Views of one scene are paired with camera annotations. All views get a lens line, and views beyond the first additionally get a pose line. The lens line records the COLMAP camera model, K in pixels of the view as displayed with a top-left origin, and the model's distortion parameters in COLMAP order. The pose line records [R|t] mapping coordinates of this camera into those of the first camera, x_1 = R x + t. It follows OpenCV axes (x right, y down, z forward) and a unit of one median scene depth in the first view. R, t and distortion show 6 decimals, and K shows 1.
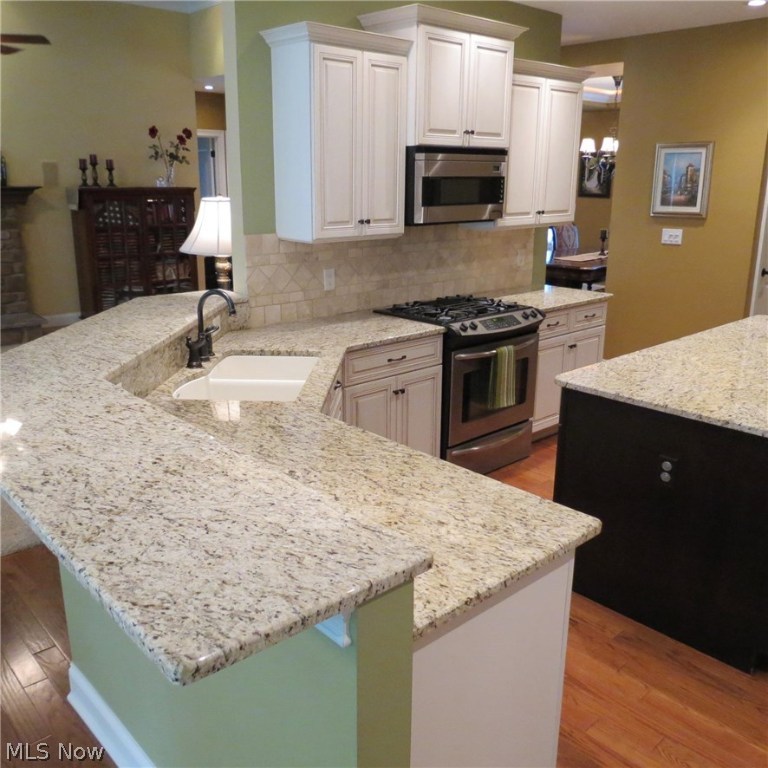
lens RADIAL K [[741.9, 0, 388.3], [0, 741.9, 384.3], [0, 0, 1]] dist [-0.005749, 0.000000]
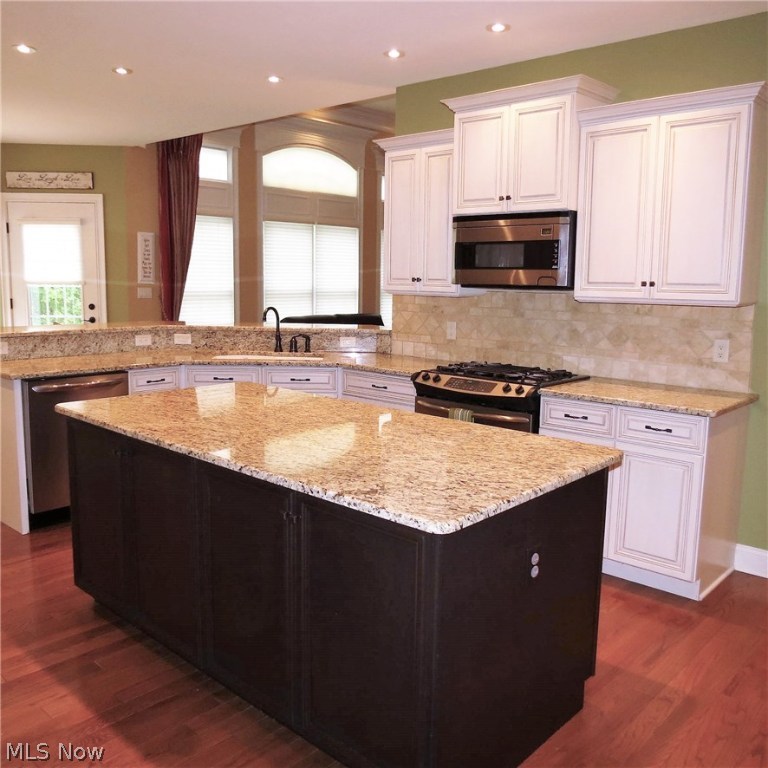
lens RADIAL K [[741.9, 0, 386.1], [0, 741.9, 383.9], [0, 0, 1]] dist [-0.005749, 0.000000]
pose [[0.092694, 0.140766, -0.985694, 1.075671], [-0.287112, 0.951686, 0.108909, -0.155512], [0.953402, 0.272909, 0.128631, 0.750873]]
